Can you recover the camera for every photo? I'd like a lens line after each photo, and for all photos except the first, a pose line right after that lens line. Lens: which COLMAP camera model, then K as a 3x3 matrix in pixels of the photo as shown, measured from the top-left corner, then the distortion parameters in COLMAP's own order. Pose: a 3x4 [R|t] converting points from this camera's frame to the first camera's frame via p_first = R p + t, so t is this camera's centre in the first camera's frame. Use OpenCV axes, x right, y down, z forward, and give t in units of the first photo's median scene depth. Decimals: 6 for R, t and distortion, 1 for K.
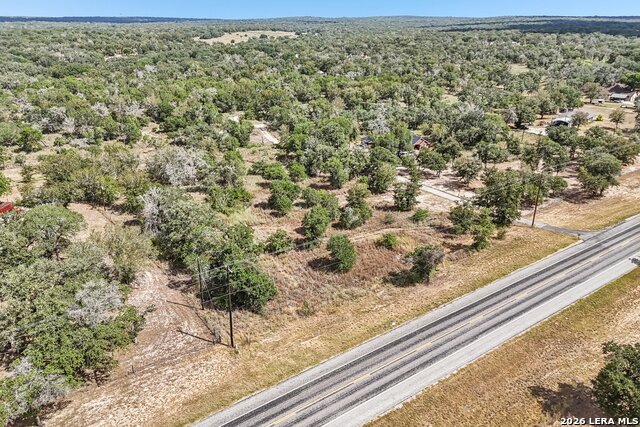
lens RADIAL K [[490.8, 0, 320.0], [0, 490.8, 213.5], [0, 0, 1]] dist [0.044593, -0.006970]
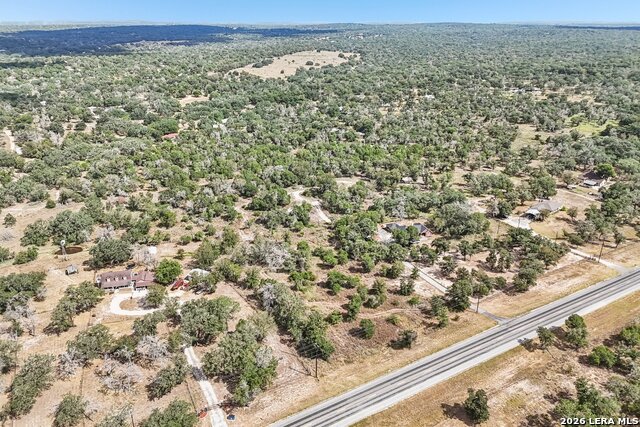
lens RADIAL K [[490.8, 0, 320.0], [0, 490.8, 213.5], [0, 0, 1]] dist [0.044593, -0.006970]
pose [[0.996853, 0.037111, -0.070044, -0.023722], [-0.036921, 0.999310, 0.004016, -0.389973], [0.070145, -0.001417, 0.997536, -0.996562]]
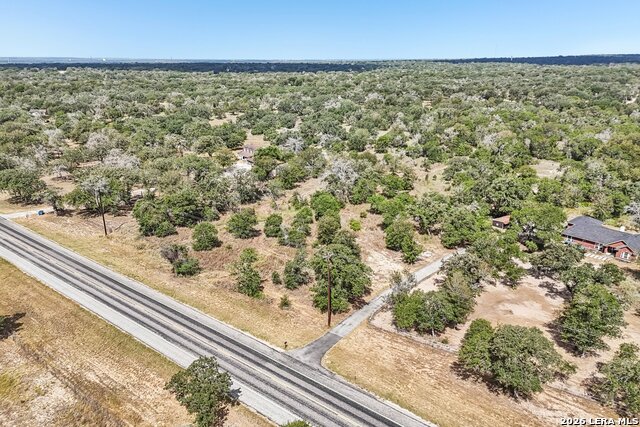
lens RADIAL K [[458.5, 0, 320.0], [0, 458.5, 213.5], [0, 0, 1]] dist [0.034363, -0.002901]
pose [[0.291947, 0.308508, -0.905312, 1.277277], [-0.349053, 0.915630, 0.199461, -0.342755], [0.890466, 0.257770, 0.375001, 0.834223]]
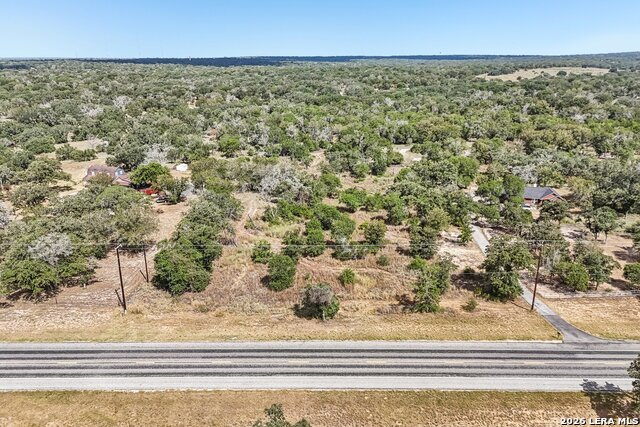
lens RADIAL K [[475.6, 0, 306.1], [0, 475.6, 211.9], [0, 0, 1]] dist [0.054340, -0.039350]
pose [[0.807618, 0.181691, -0.561018, 0.675551], [-0.215201, 0.976548, 0.006470, -0.070552], [0.549036, 0.115506, 0.827779, 0.162825]]
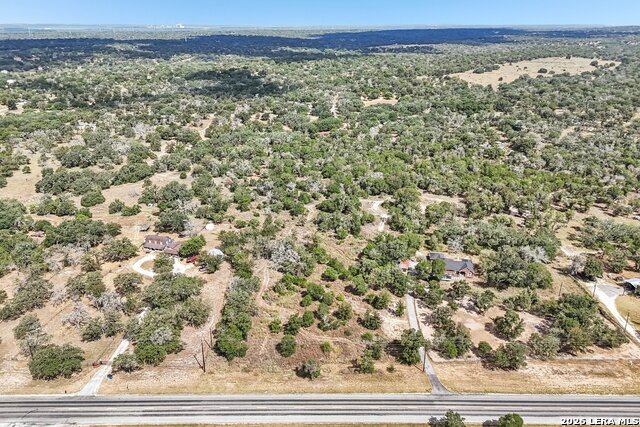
lens RADIAL K [[475.6, 0, 306.1], [0, 475.6, 211.9], [0, 0, 1]] dist [0.054340, -0.039350]
pose [[0.813798, 0.219205, -0.538221, 1.019526], [-0.216175, 0.973858, 0.069771, -0.588319], [0.539445, 0.059570, 0.839911, -0.559936]]
